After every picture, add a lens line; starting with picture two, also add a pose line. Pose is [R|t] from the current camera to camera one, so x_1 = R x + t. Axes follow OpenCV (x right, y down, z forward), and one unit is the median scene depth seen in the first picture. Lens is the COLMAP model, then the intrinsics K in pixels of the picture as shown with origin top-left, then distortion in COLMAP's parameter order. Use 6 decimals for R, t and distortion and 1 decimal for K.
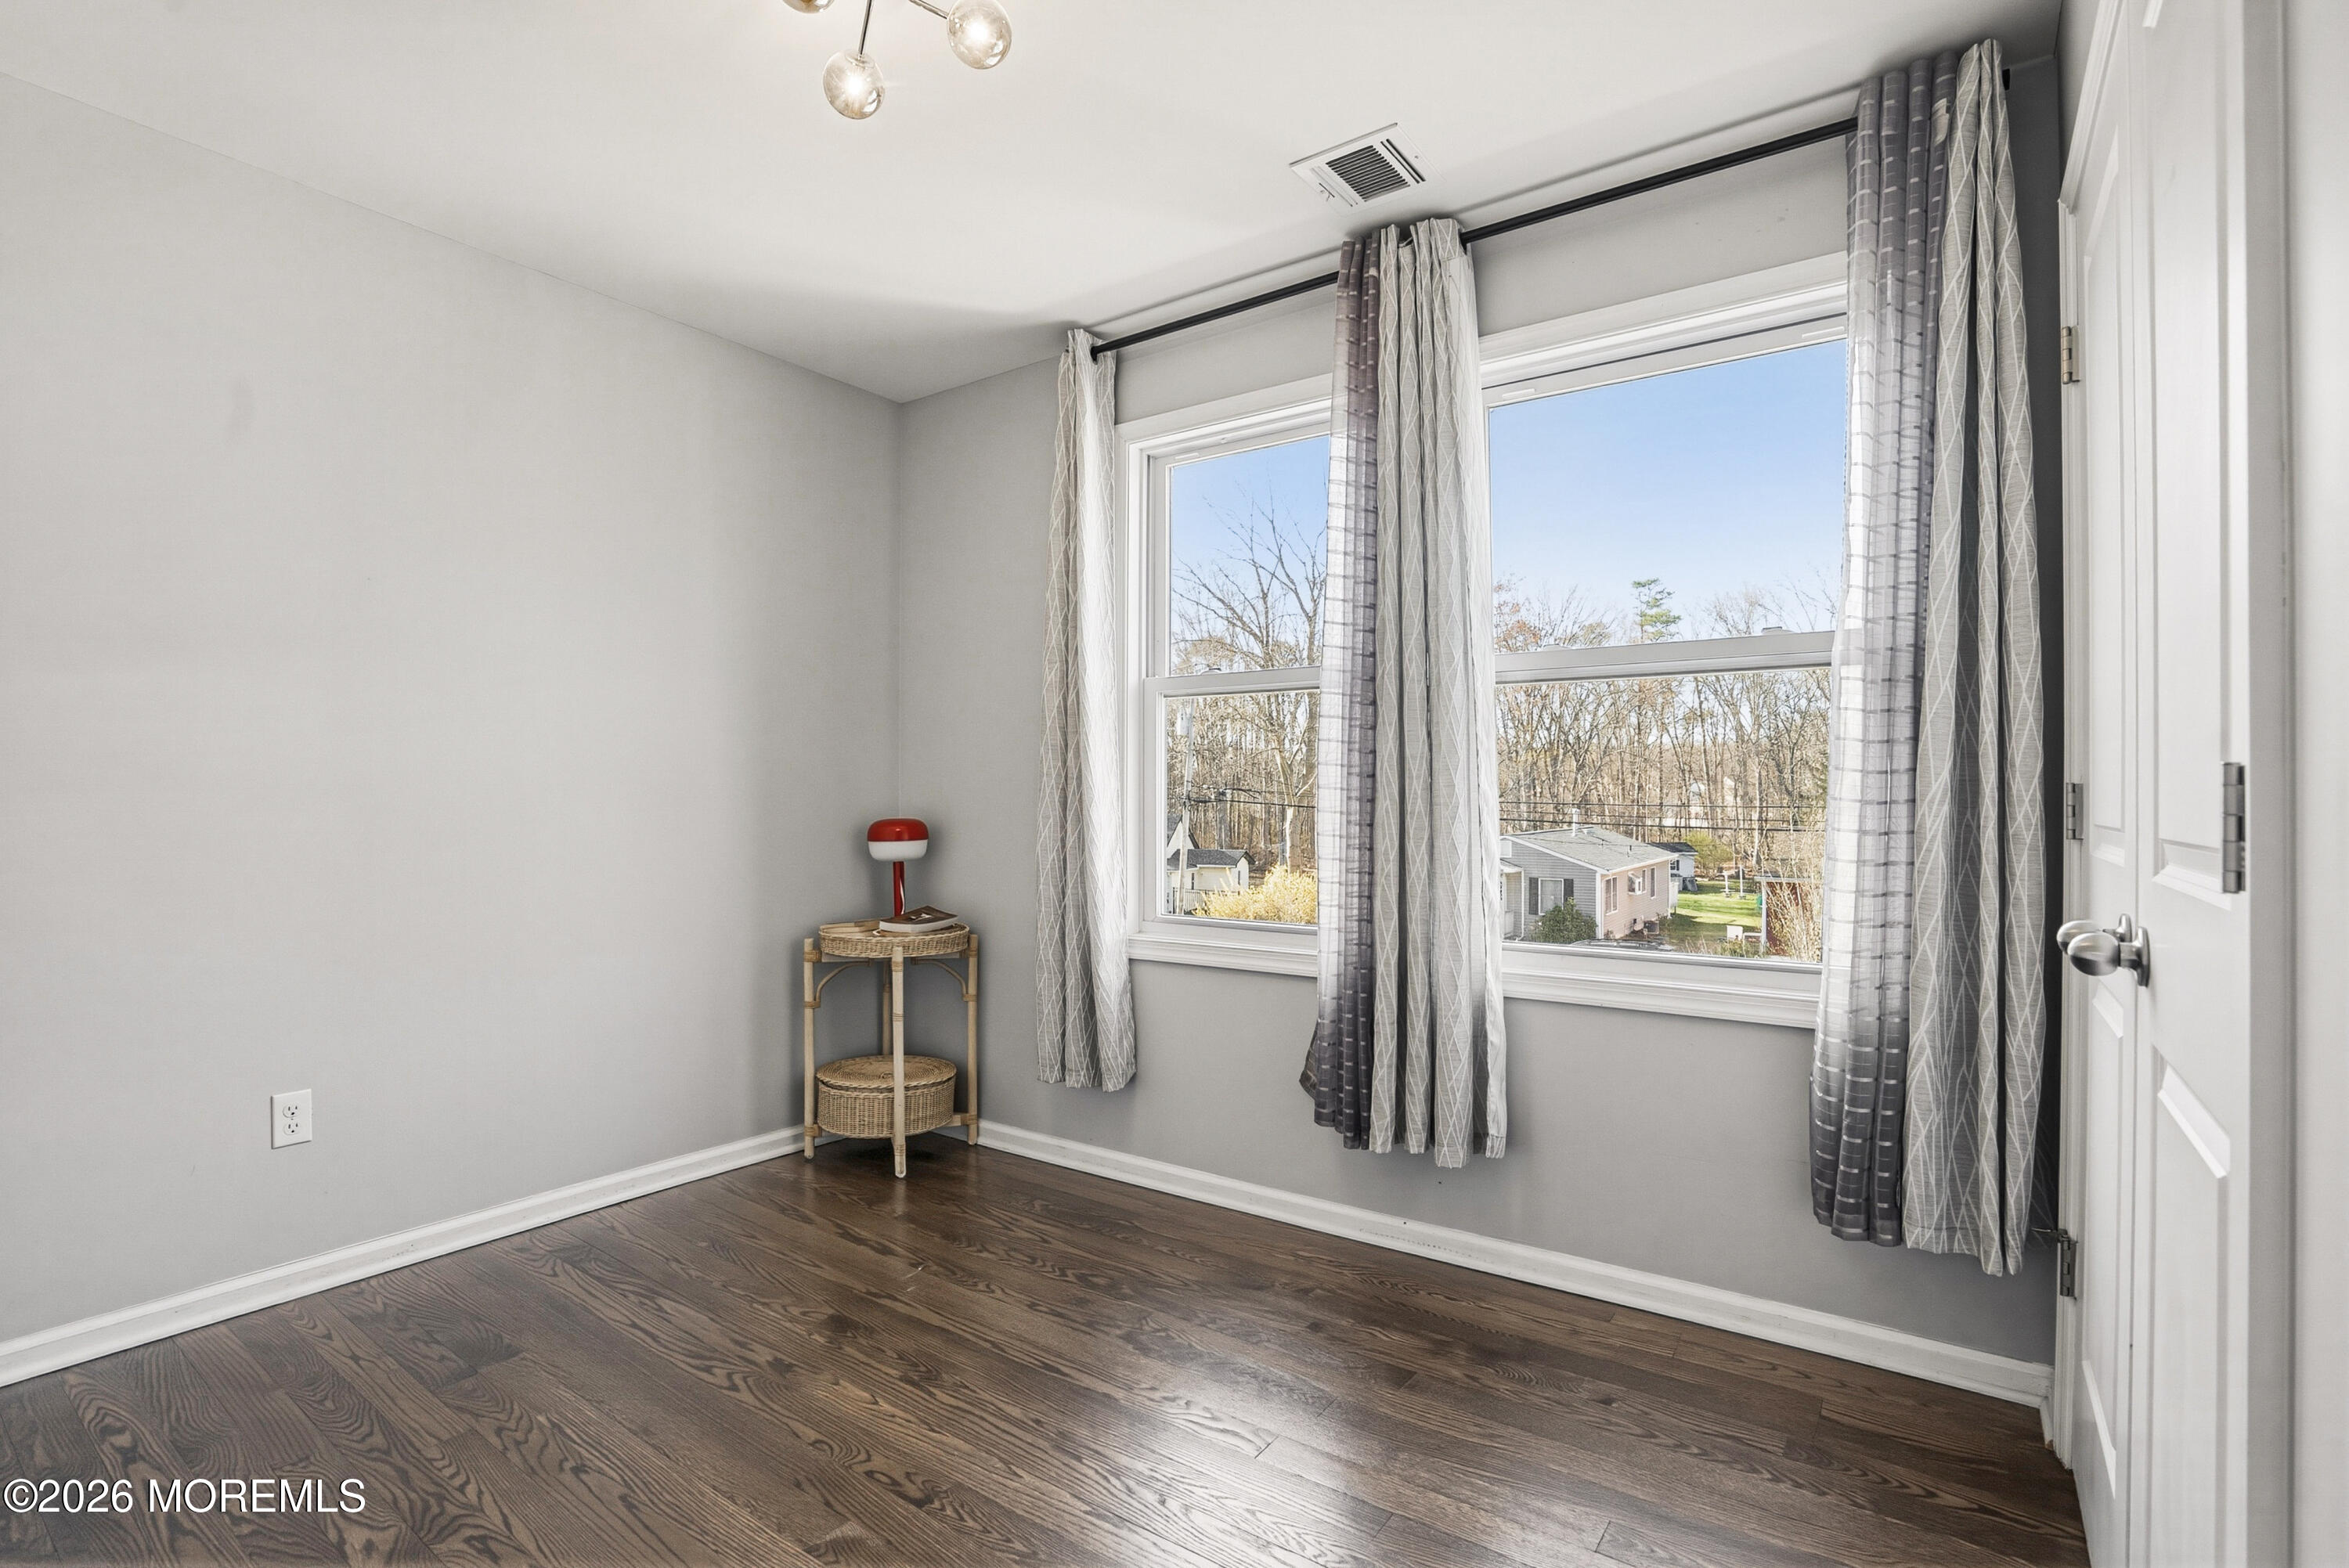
lens RADIAL K [[1093.5, 0, 1168.1], [0, 1093.5, 803.7], [0, 0, 1]] dist [-0.000238, 0.000209]
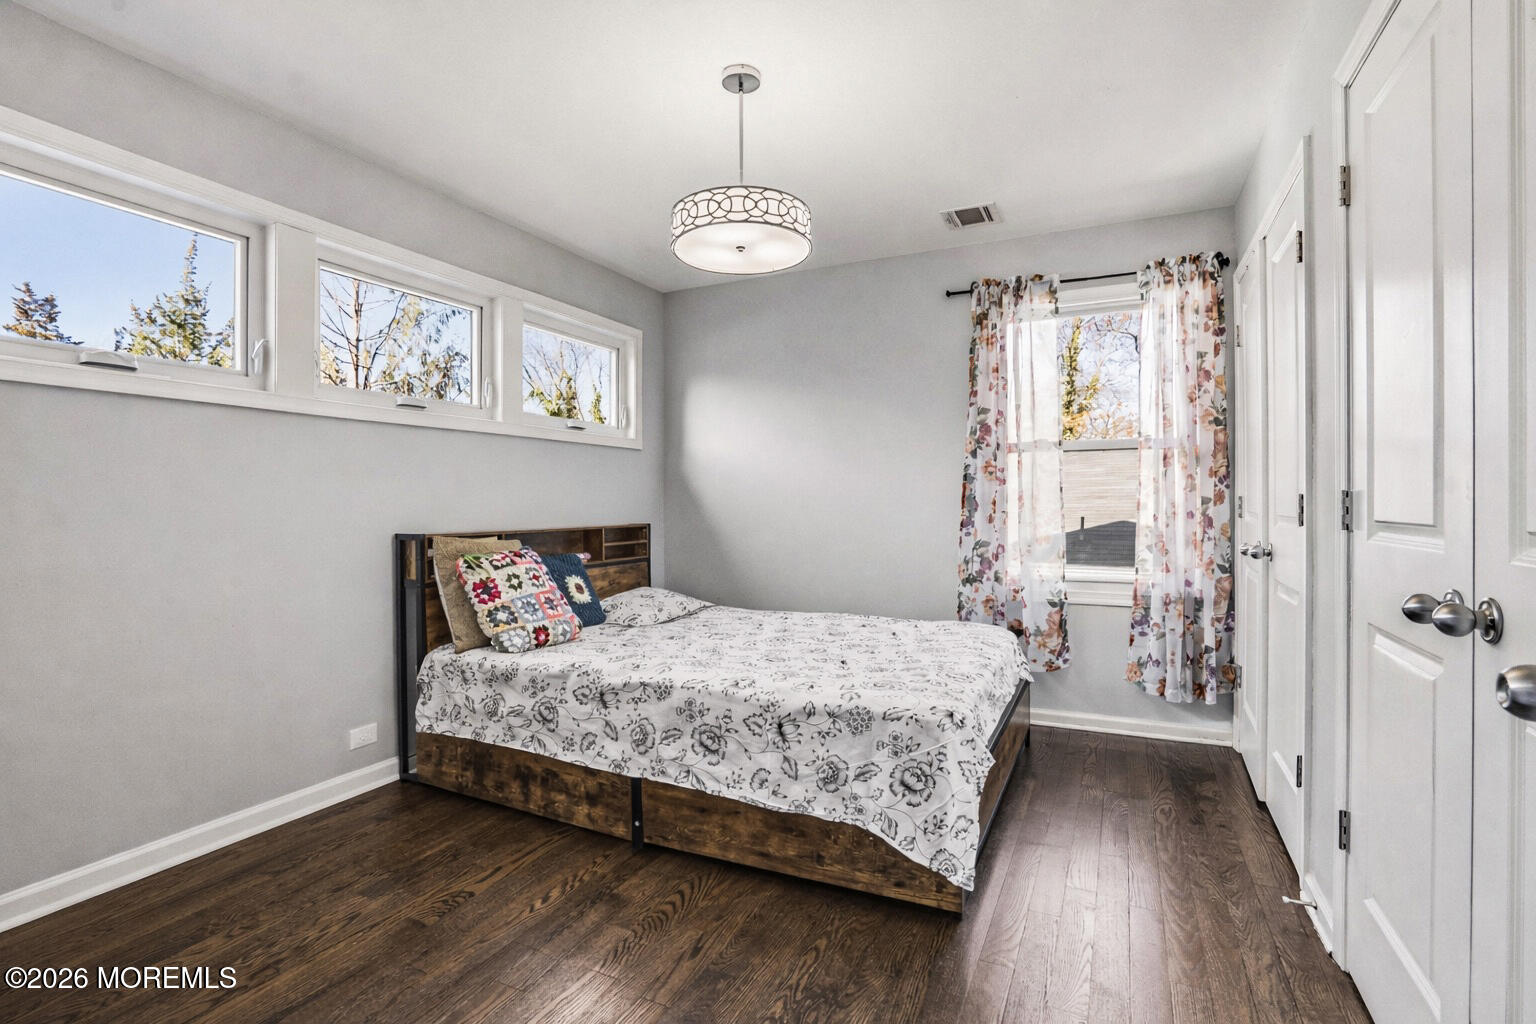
lens RADIAL K [[745.3, 0, 775.4], [0, 745.3, 514.8], [0, 0, 1]] dist [0.002903, 0.000670]
pose [[0.982603, -0.012443, 0.185300, -0.630324], [0.011060, 0.999903, 0.008490, -0.001931], [-0.185388, -0.006293, 0.982645, -0.588021]]
